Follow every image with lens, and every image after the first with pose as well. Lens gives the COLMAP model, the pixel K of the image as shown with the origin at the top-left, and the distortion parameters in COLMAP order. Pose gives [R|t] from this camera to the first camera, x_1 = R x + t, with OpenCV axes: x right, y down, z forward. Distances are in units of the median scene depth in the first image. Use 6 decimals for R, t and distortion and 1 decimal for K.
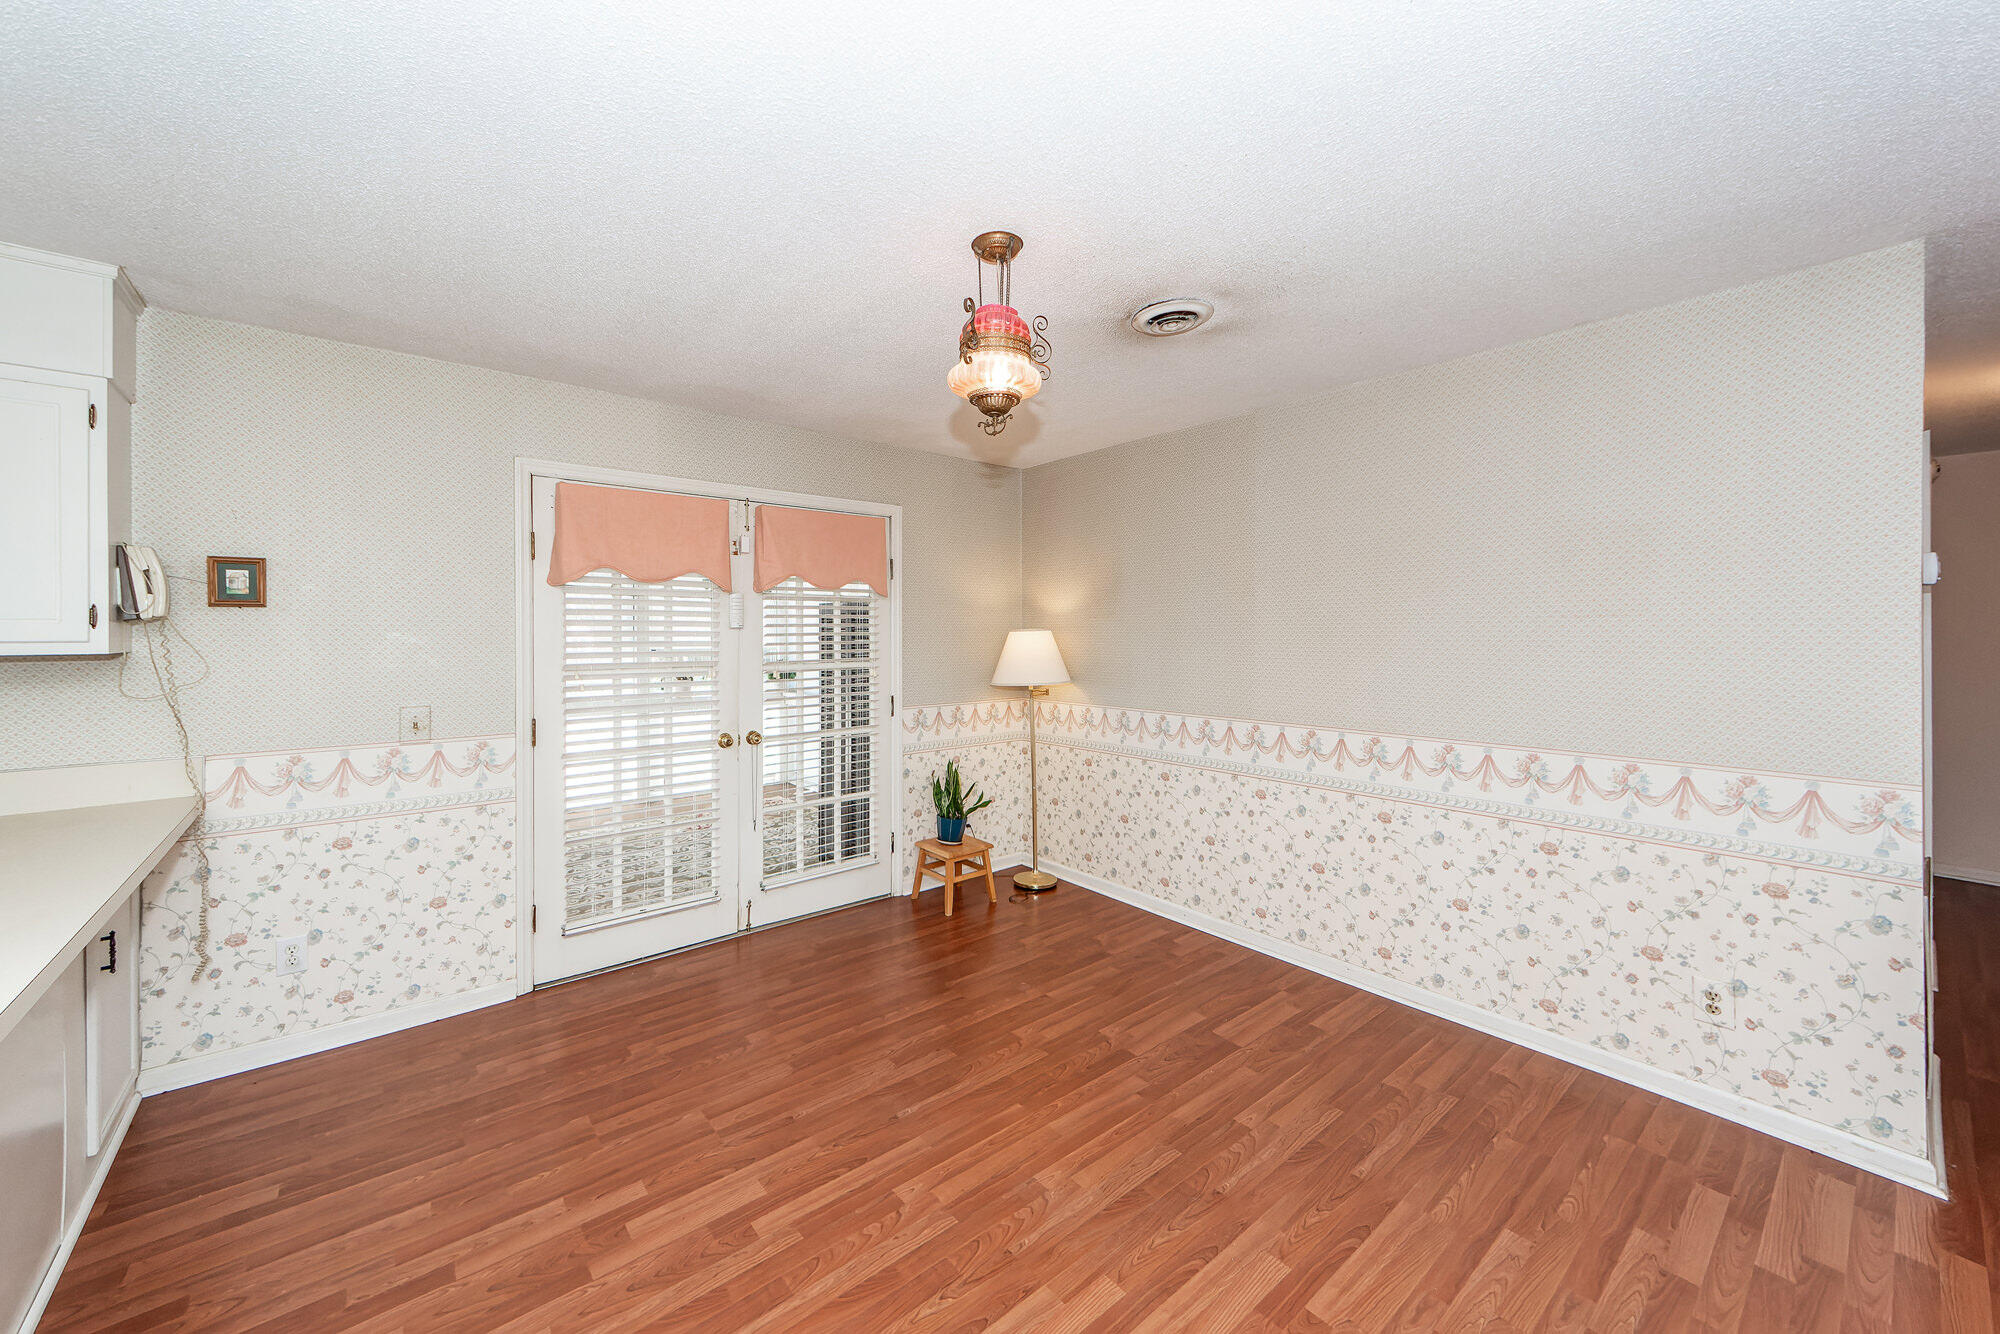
lens RADIAL K [[767.4, 0, 991.0], [0, 767.4, 631.3], [0, 0, 1]] dist [0.002580, -0.000397]
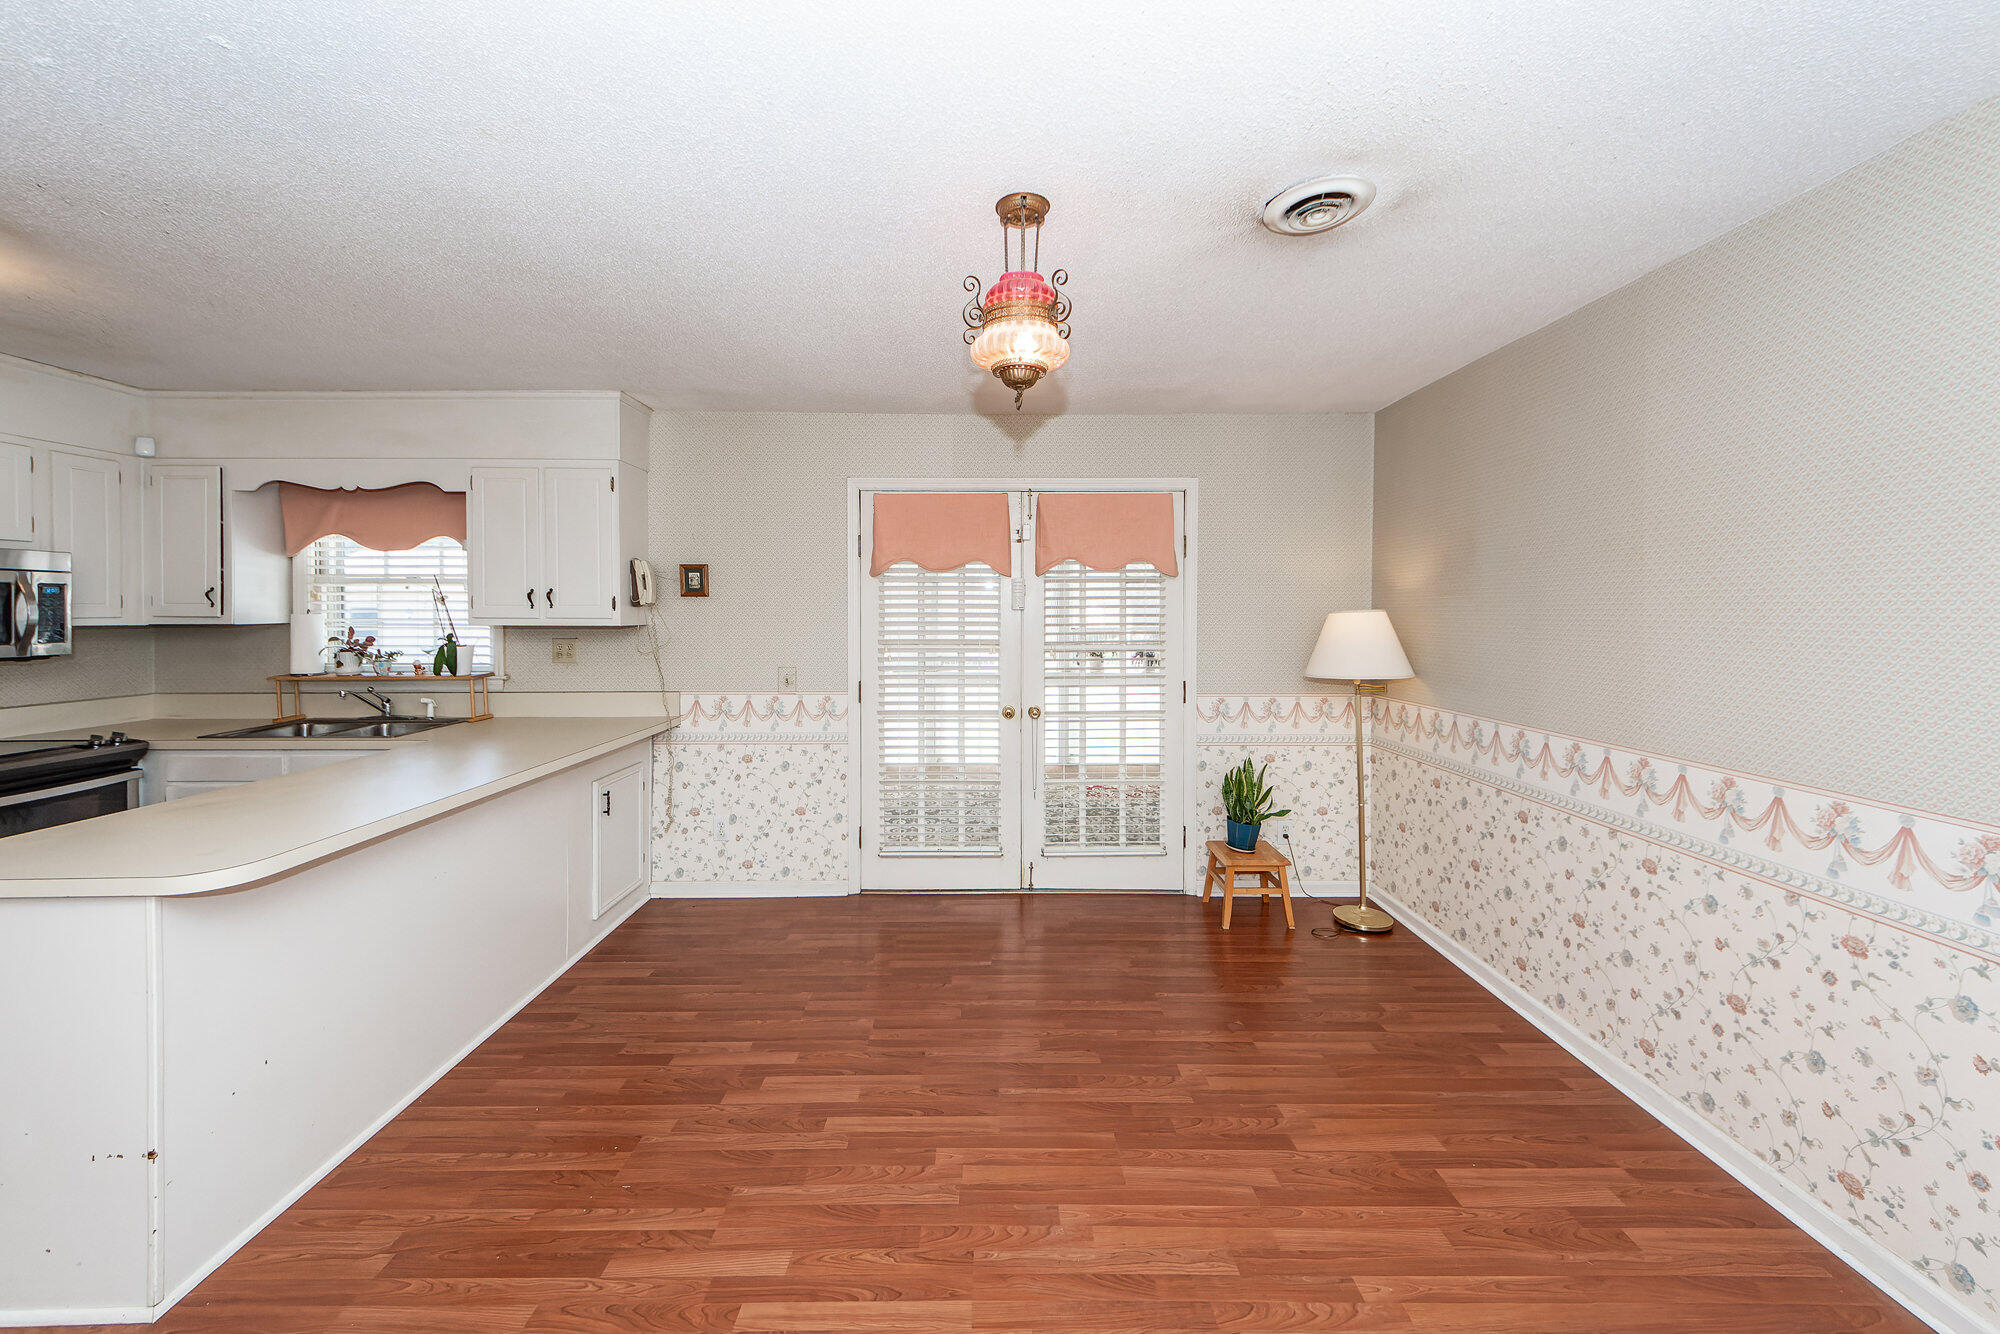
lens RADIAL K [[769.6, 0, 980.3], [0, 769.6, 622.0], [0, 0, 1]] dist [0.038089, -0.022679]
pose [[0.766021, 0.010009, -0.642737, 0.397371], [-0.000640, 0.999890, 0.014809, -0.003520], [0.642815, -0.010933, 0.765944, 0.156409]]
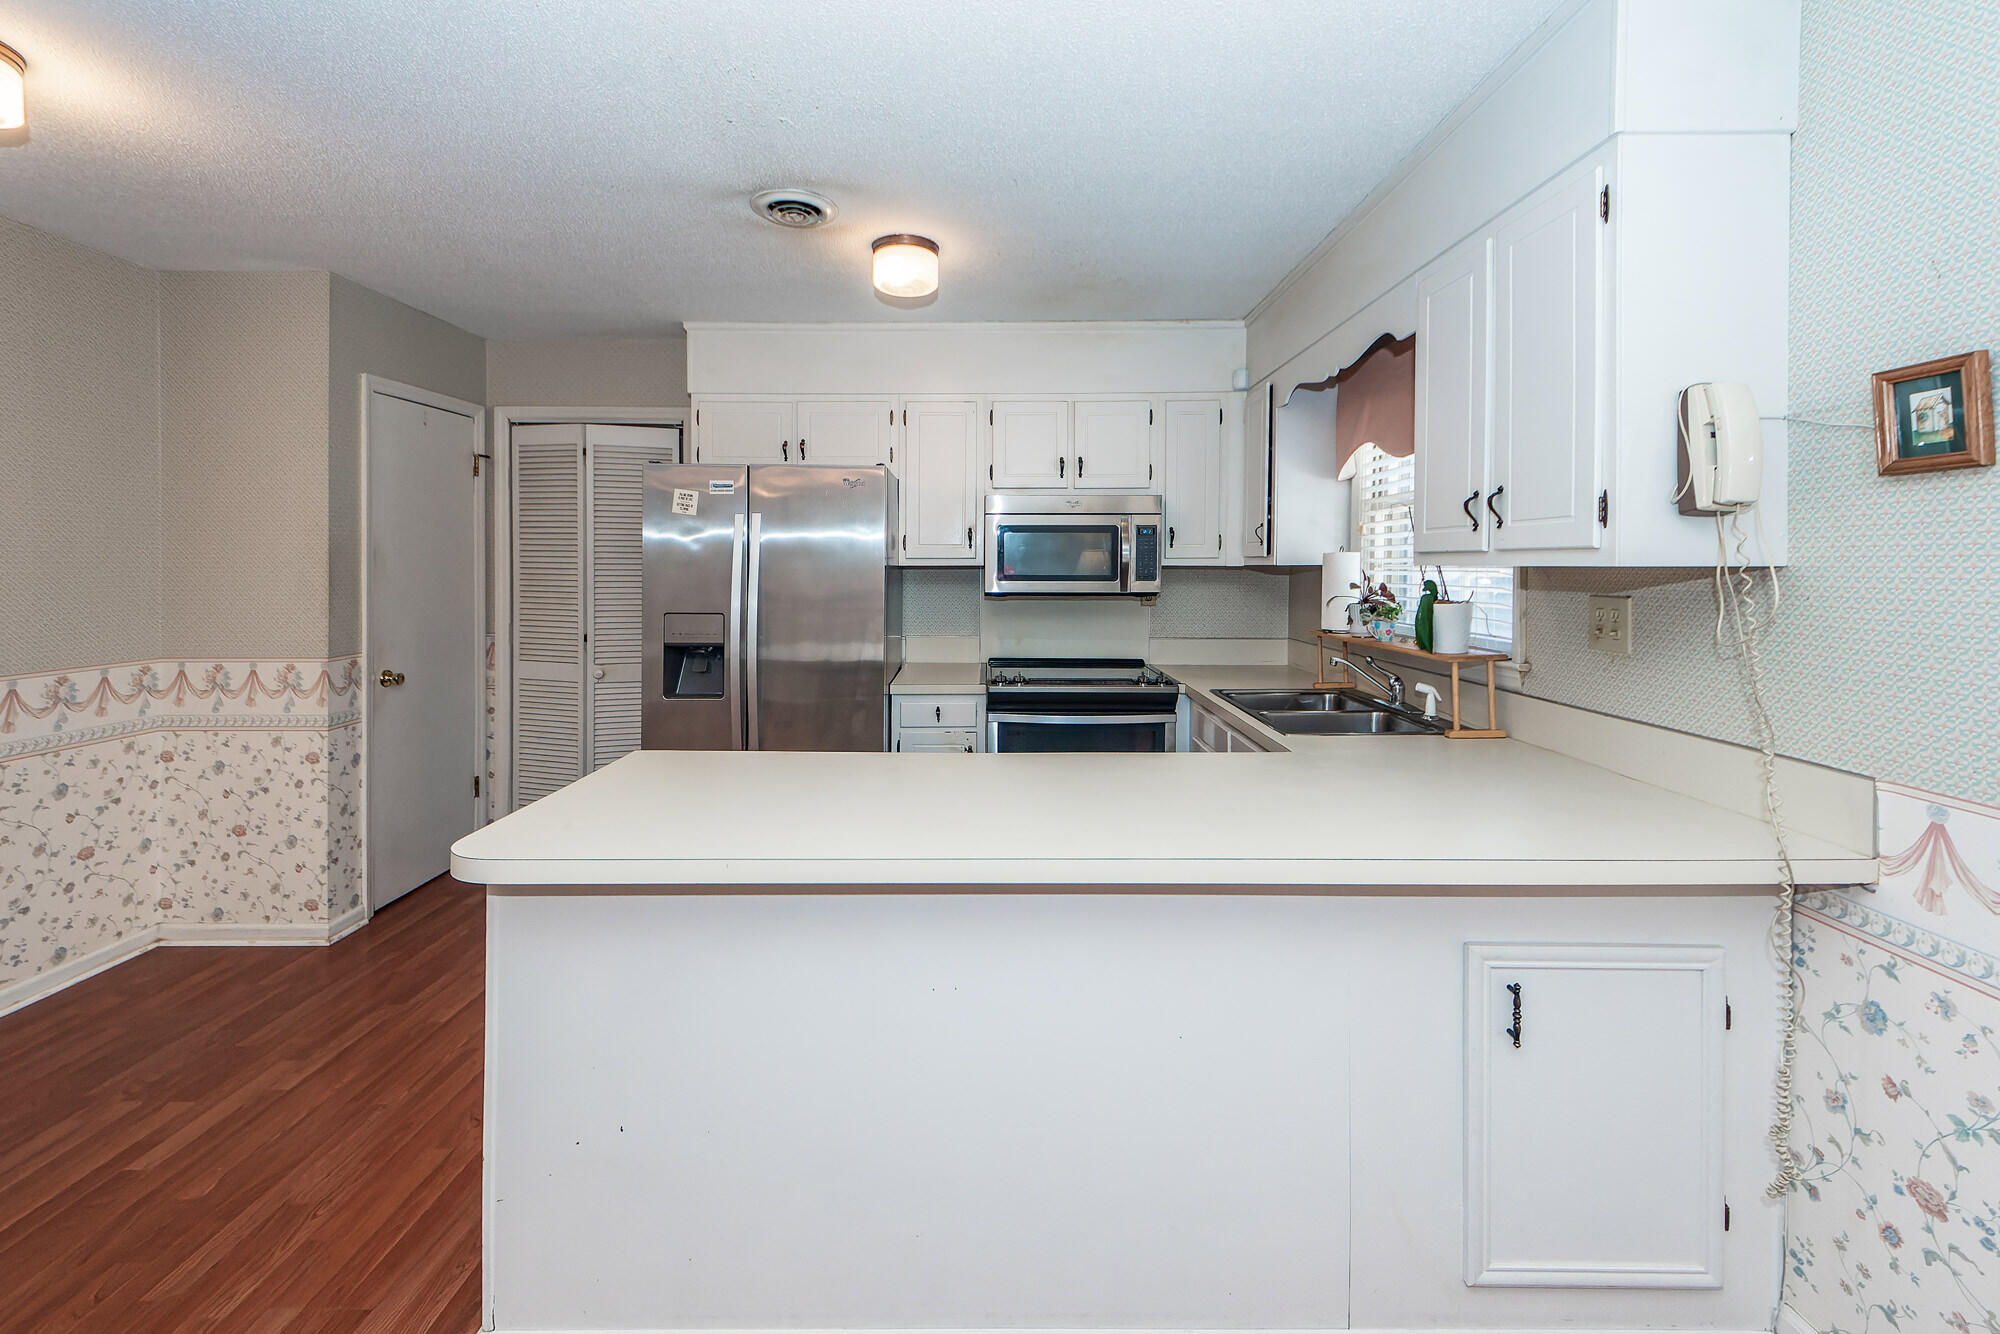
lens RADIAL K [[825.3, 0, 1007.5], [0, 825.3, 569.6], [0, 0, 1]] dist [0.003309, -0.000172]
pose [[-0.632970, 0.006852, -0.774146, -0.216508], [0.004882, 0.999976, 0.004859, 0.018861], [0.774161, -0.000704, -0.632989, 0.771280]]
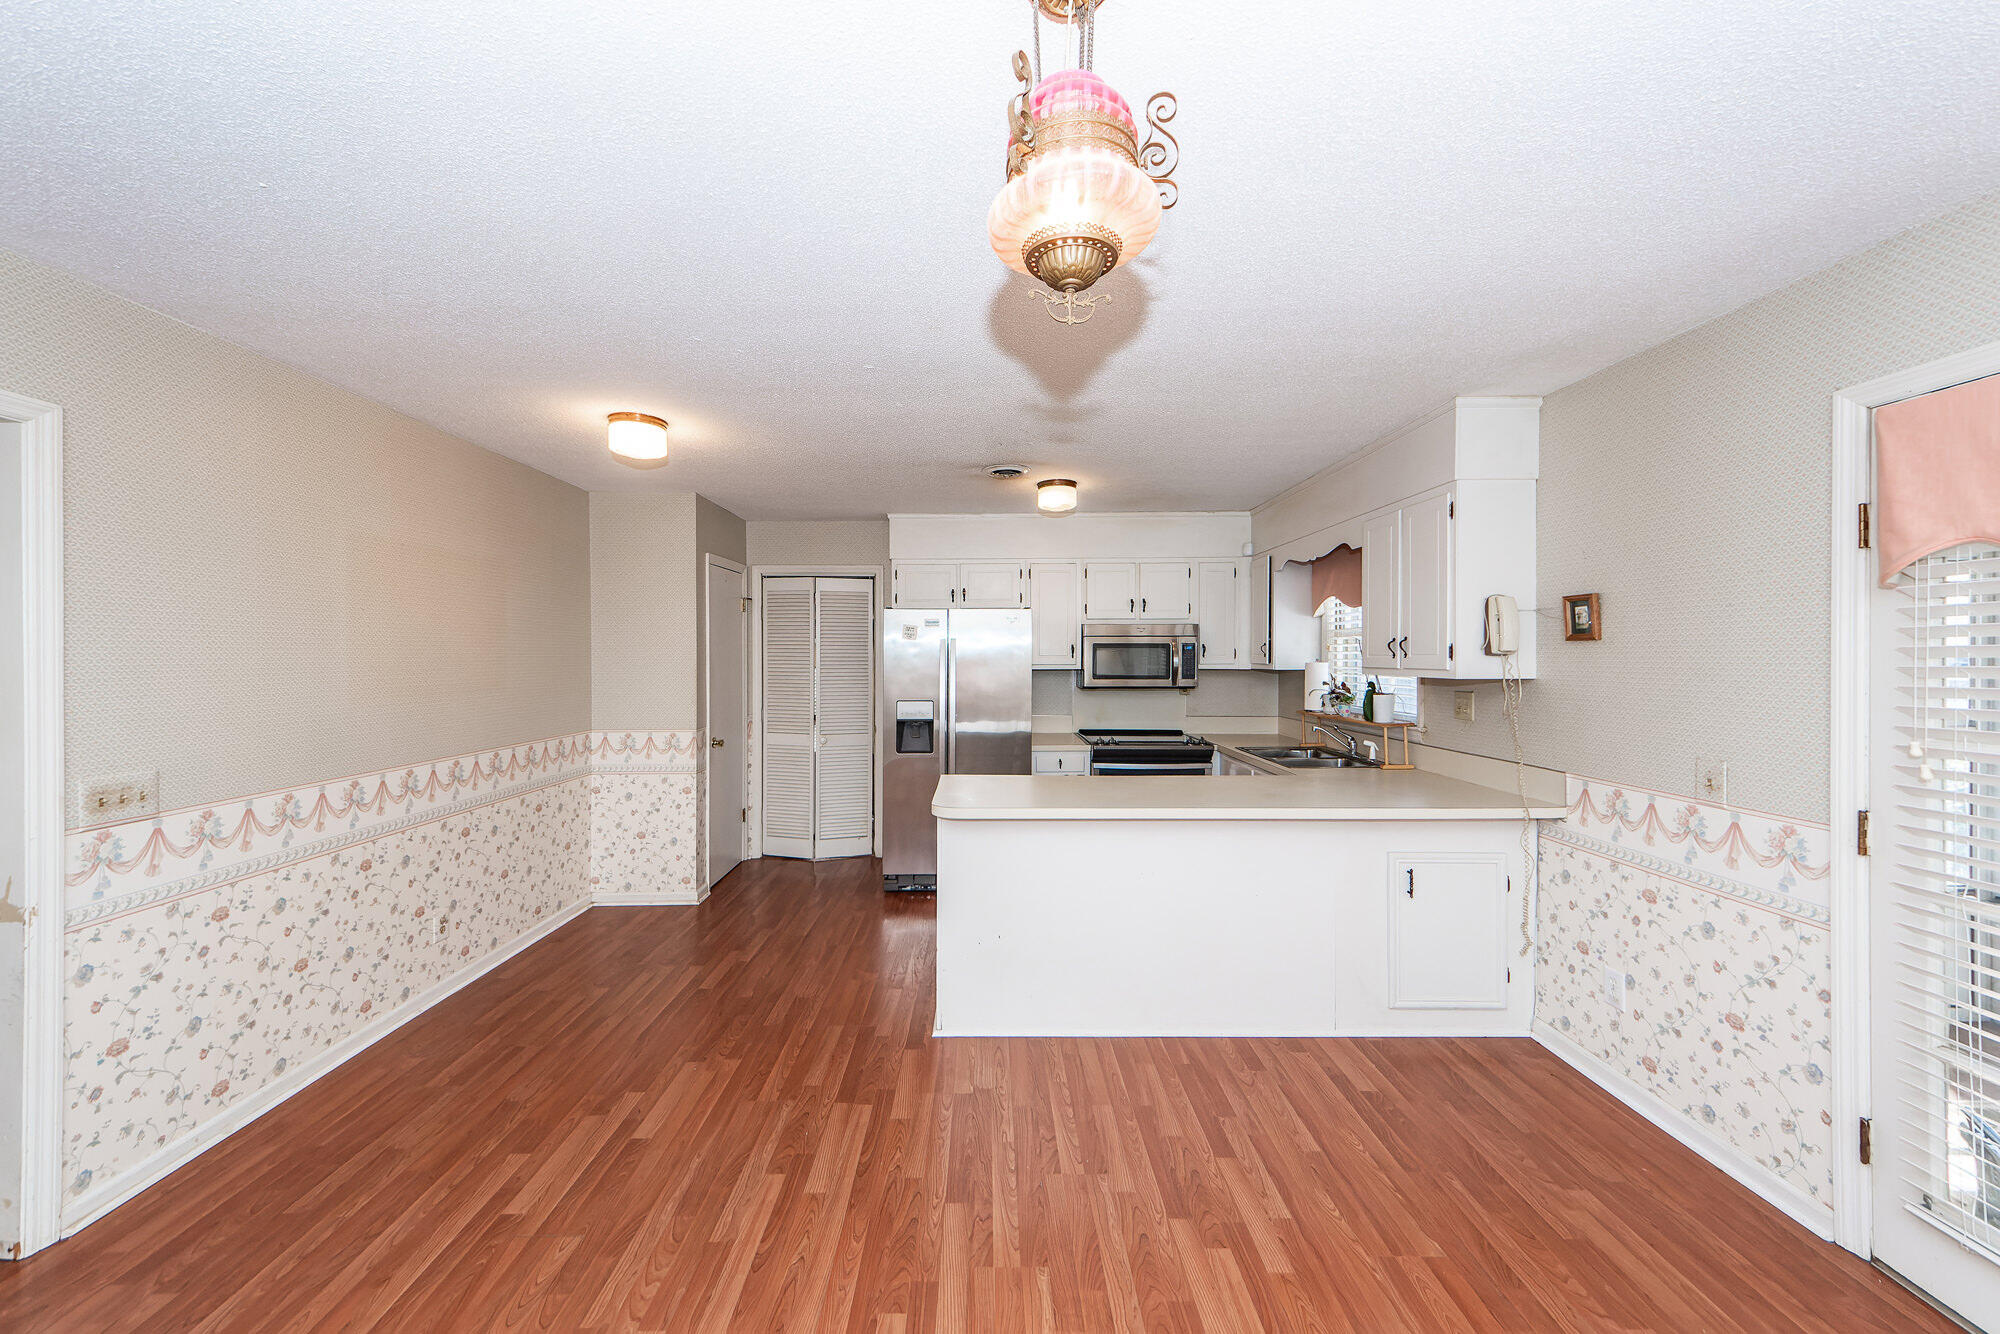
lens RADIAL K [[735.0, 0, 990.5], [0, 735.0, 656.0], [0, 0, 1]] dist [0.006321, -0.000181]
pose [[-0.637914, 0.005772, -0.770086, 0.308005], [0.009079, 0.999959, -0.000025, -0.015200], [0.770054, -0.007007, -0.637940, 0.888127]]
